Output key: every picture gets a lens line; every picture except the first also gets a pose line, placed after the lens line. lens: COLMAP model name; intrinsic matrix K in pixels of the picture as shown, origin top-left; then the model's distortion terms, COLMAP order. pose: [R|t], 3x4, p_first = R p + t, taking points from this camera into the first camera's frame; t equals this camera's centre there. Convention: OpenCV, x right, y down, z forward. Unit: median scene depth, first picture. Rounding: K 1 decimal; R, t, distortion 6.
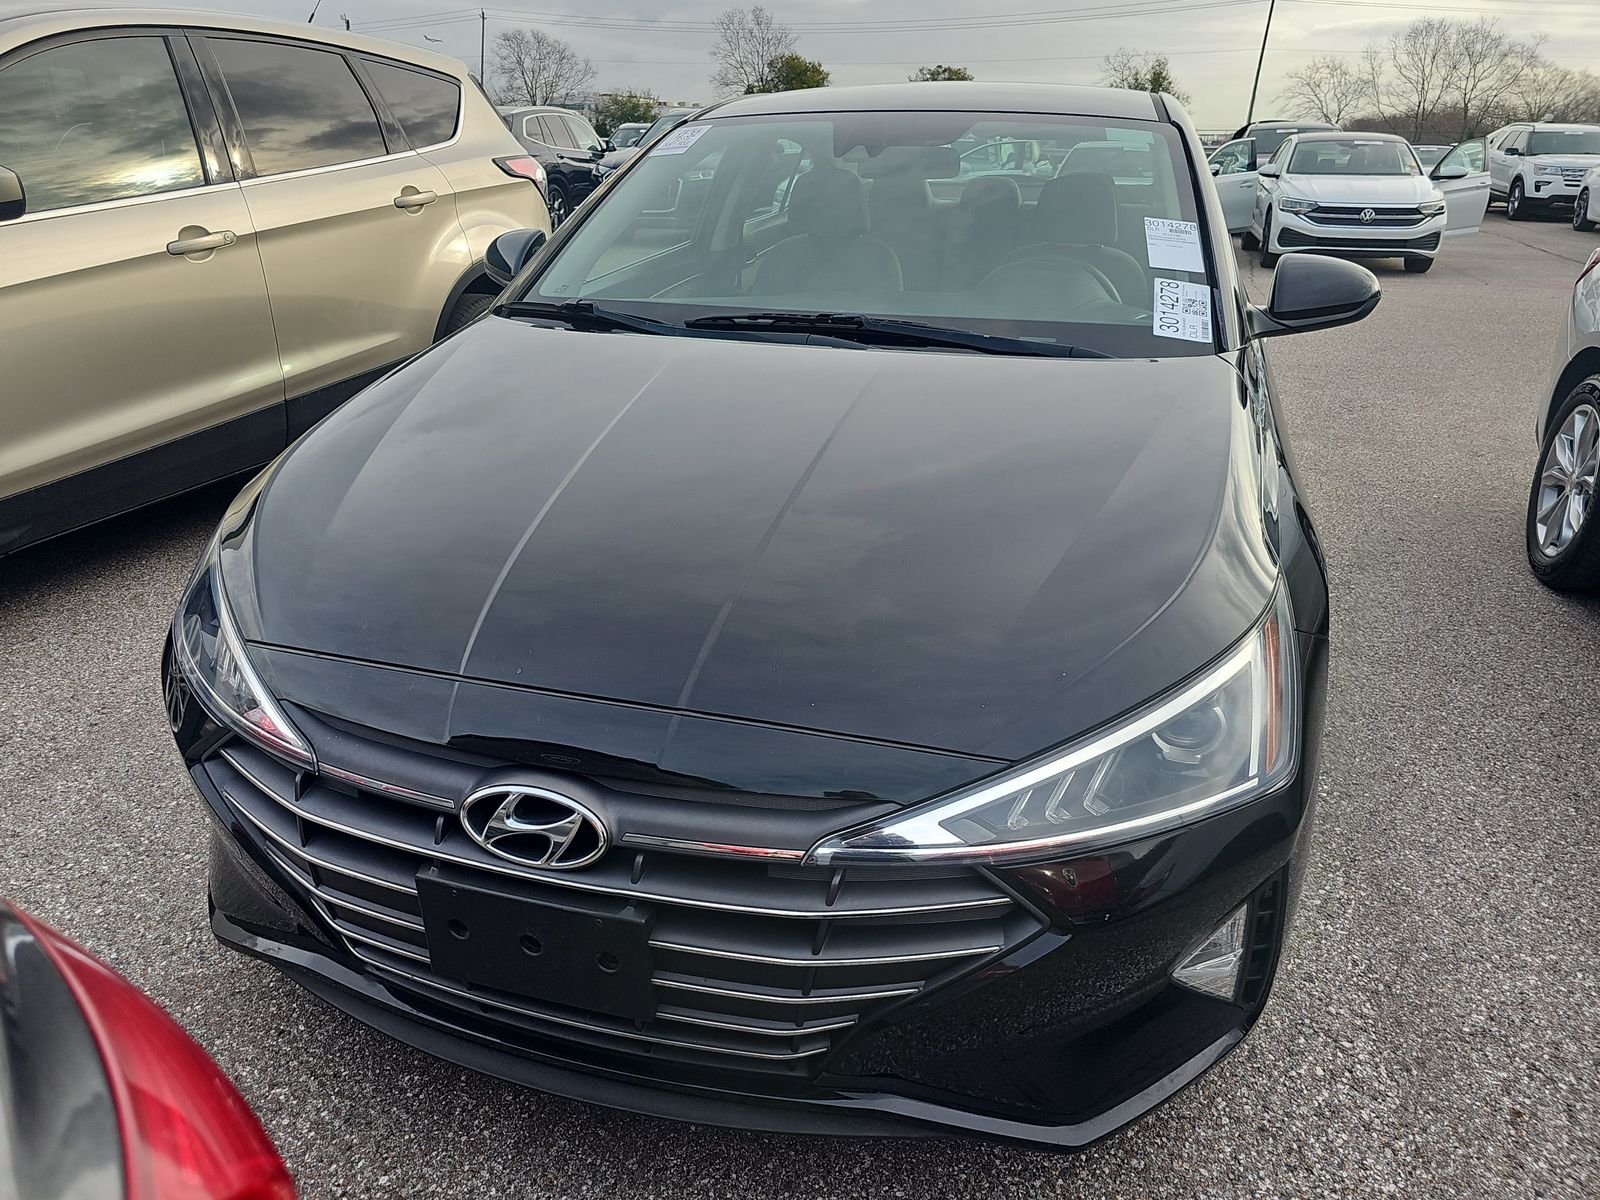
lens RADIAL K [[1088.9, 0, 800.9], [0, 1088.9, 608.0], [0, 0, 1]] dist [0.038982, -0.039366]
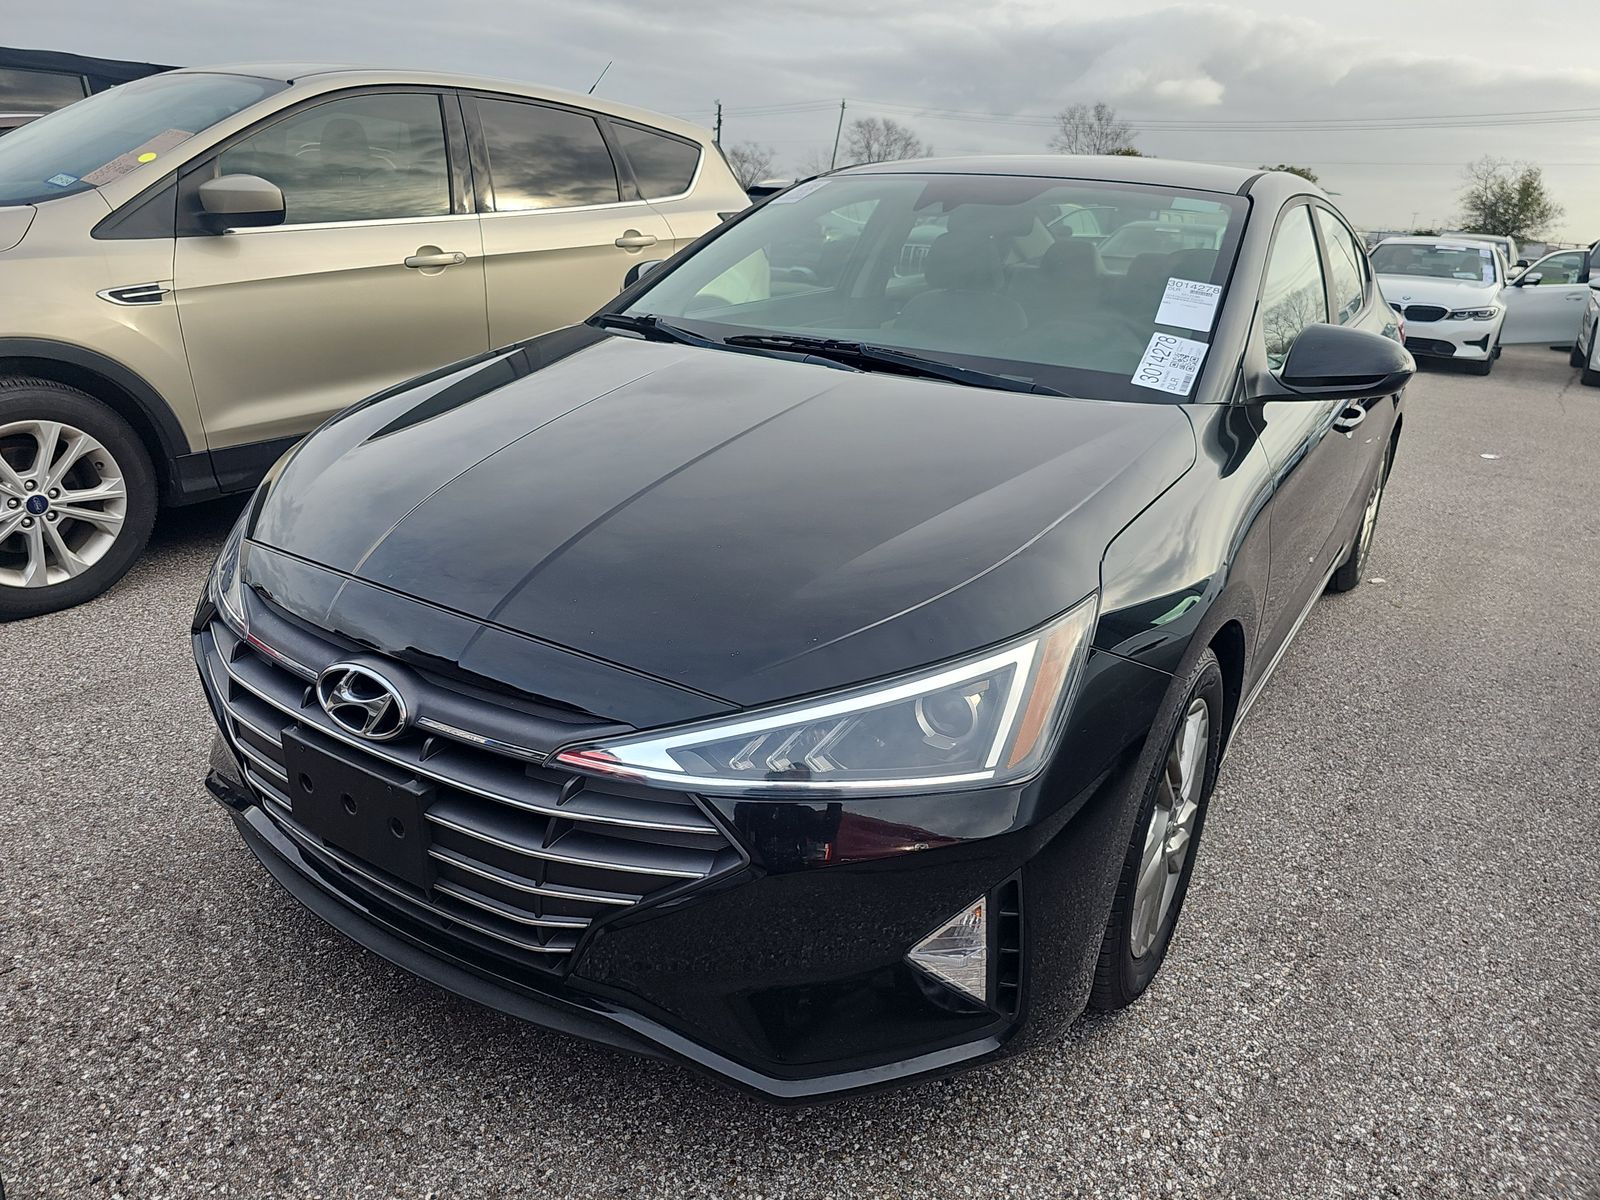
lens RADIAL K [[1079.0, 0, 803.1], [0, 1079.0, 558.5], [0, 0, 1]] dist [0.042177, -0.039974]
pose [[0.963961, 0.128681, -0.232853, 0.316554], [-0.151335, 0.985066, -0.082118, 0.047569], [0.218808, 0.114397, 0.969039, -0.038685]]
